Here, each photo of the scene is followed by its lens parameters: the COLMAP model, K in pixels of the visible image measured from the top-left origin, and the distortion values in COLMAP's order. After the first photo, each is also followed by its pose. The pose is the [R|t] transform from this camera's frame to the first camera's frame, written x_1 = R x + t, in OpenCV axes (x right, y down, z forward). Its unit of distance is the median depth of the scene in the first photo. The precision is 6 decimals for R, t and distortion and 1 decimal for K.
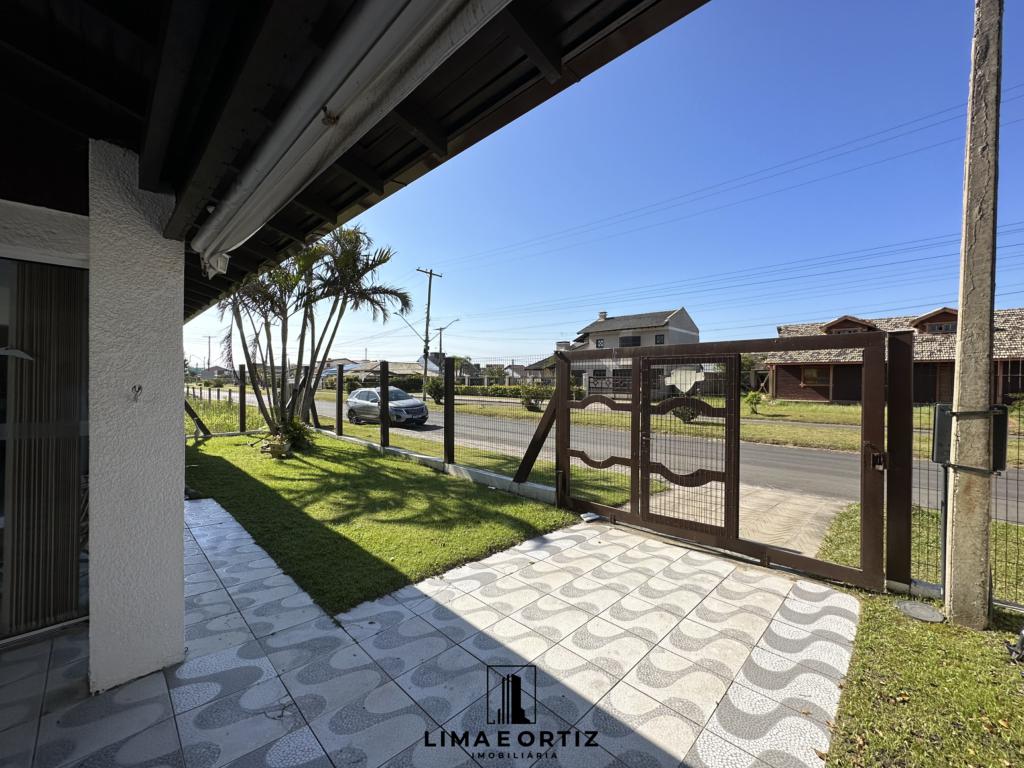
lens RADIAL K [[408.2, 0, 512.0], [0, 408.2, 381.9], [0, 0, 1]] dist [-0.001552, 0.000308]
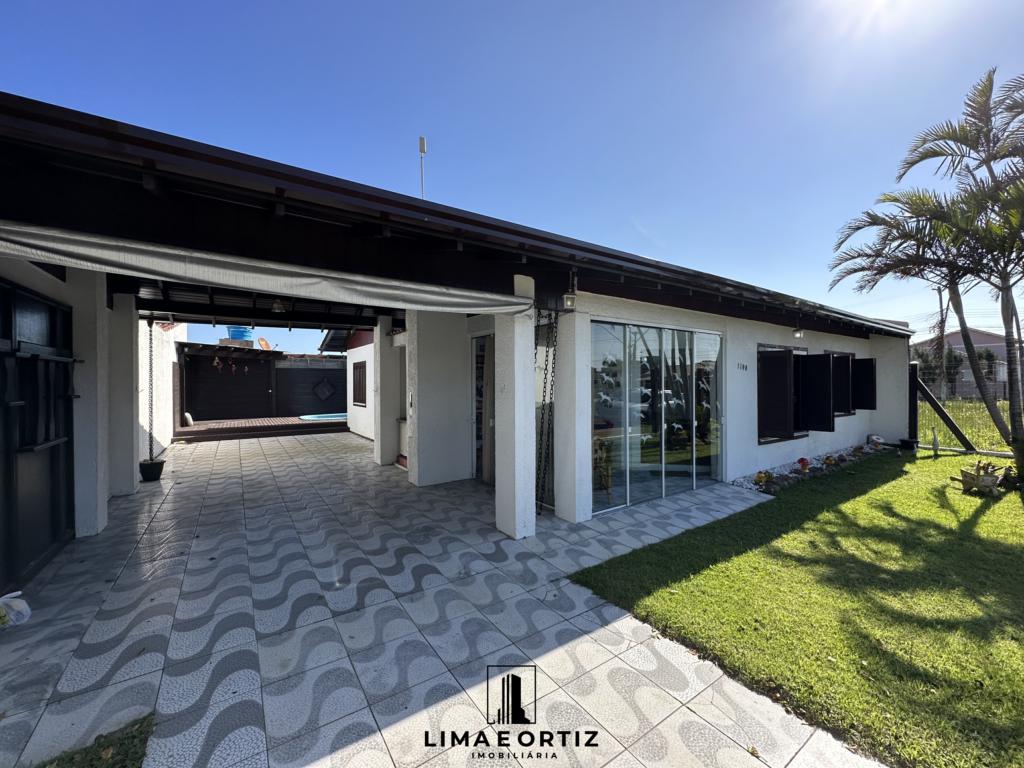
lens RADIAL K [[408.2, 0, 512.0], [0, 408.2, 381.9], [0, 0, 1]] dist [-0.001552, 0.000308]
pose [[-0.189493, -0.006167, -0.981863, 0.625818], [0.001347, 0.999978, -0.006541, 0.005377], [0.981881, -0.002562, -0.189481, 0.868102]]
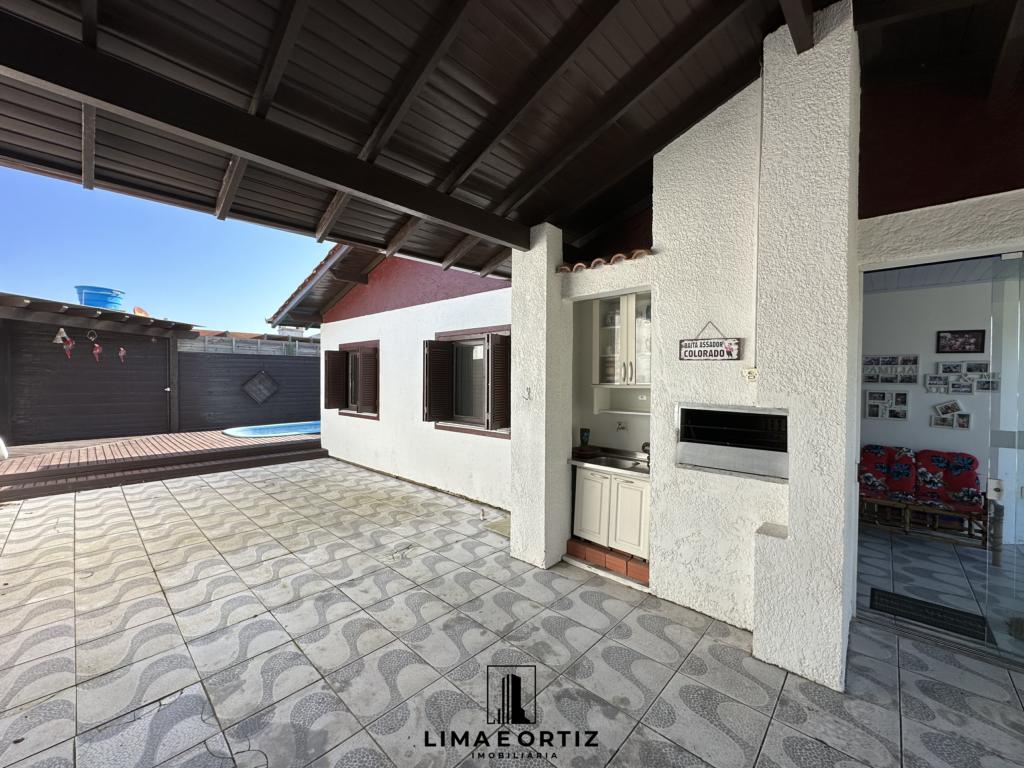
lens RADIAL K [[408.2, 0, 512.0], [0, 408.2, 381.9], [0, 0, 1]] dist [-0.001552, 0.000308]
pose [[0.032688, 0.002586, -0.999462, -0.450633], [-0.007453, 0.999969, 0.002344, 0.000196], [0.999438, 0.007372, 0.032706, -0.352361]]
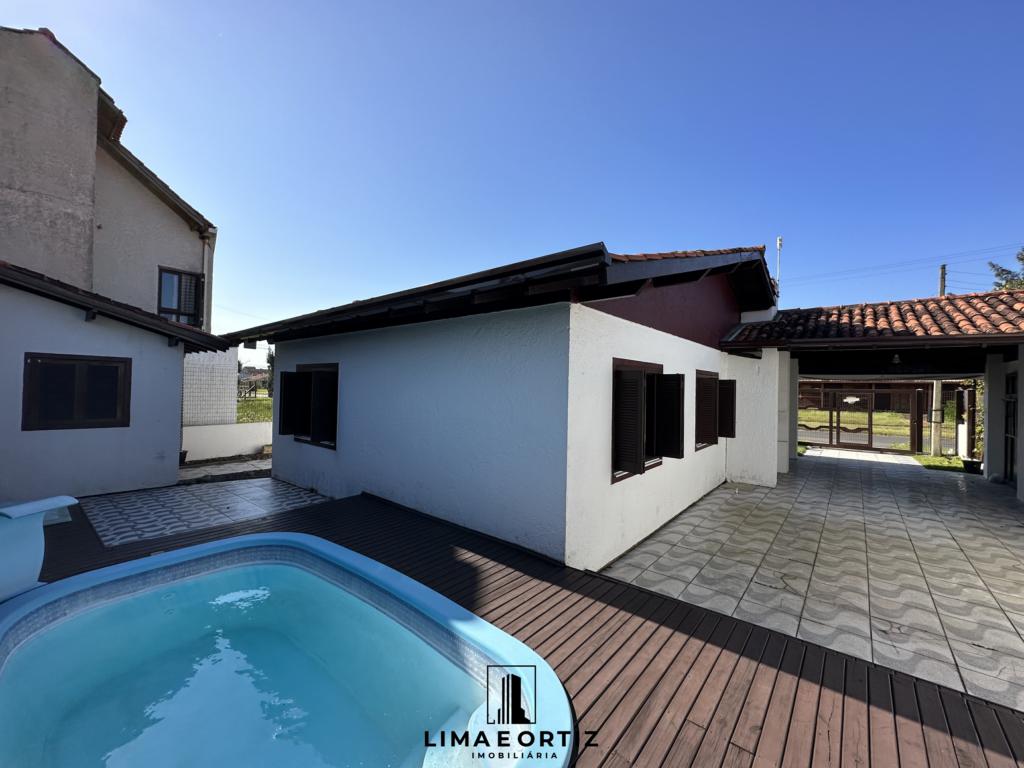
lens RADIAL K [[411.8, 0, 512.4], [0, 411.8, 383.2], [0, 0, 1]] dist [-0.003089, 0.000174]
pose [[0.995848, 0.011836, 0.090258, -3.089138], [-0.010909, 0.999883, -0.010752, -0.093186], [-0.090375, 0.009723, 0.995860, -2.413734]]
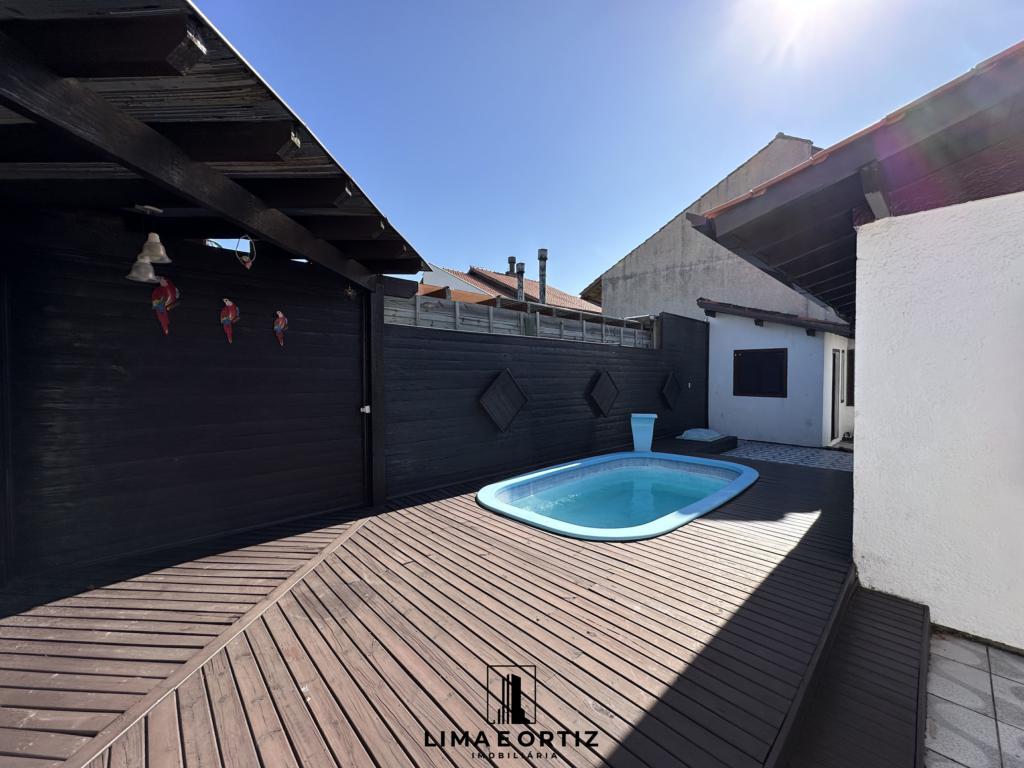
lens RADIAL K [[408.2, 0, 512.0], [0, 408.2, 381.9], [0, 0, 1]] dist [-0.001552, 0.000308]
pose [[-0.035475, 0.005740, -0.999354, -2.016209], [0.001479, 0.999983, 0.005691, -0.012521], [0.999369, -0.001276, -0.035483, -2.036962]]
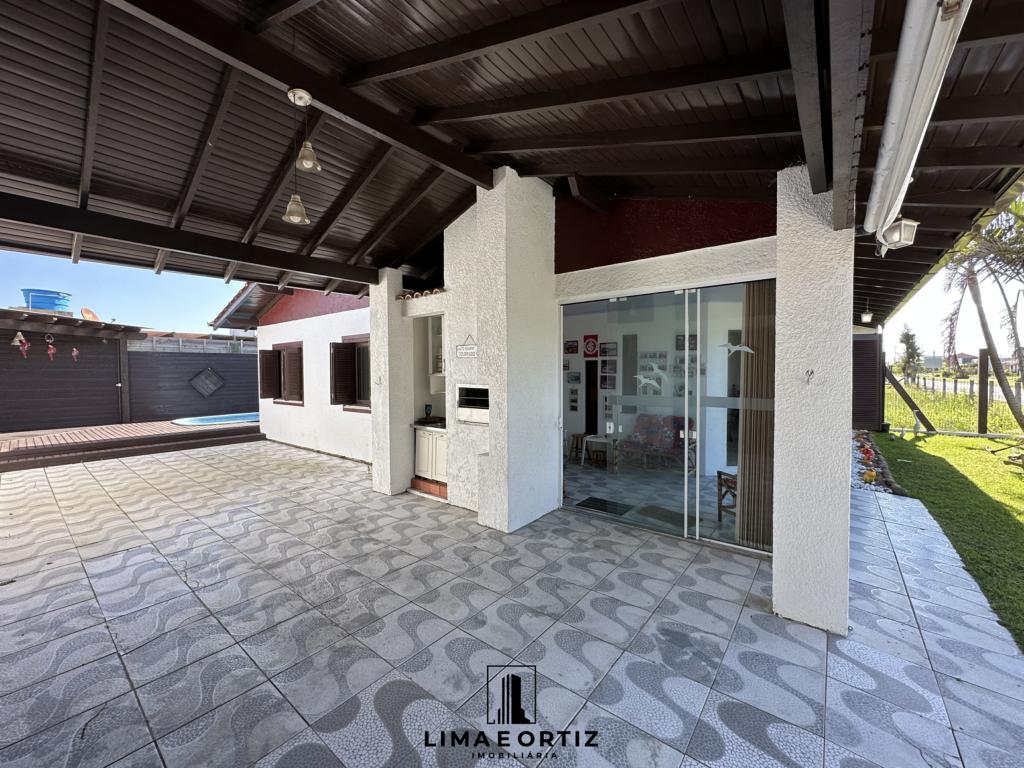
lens RADIAL K [[408.2, 0, 512.0], [0, 408.2, 381.9], [0, 0, 1]] dist [-0.001552, 0.000308]
pose [[0.104722, 0.017105, -0.994354, 0.081018], [0.005069, 0.999830, 0.017733, 0.011343], [0.994489, -0.006897, 0.104617, 0.036791]]
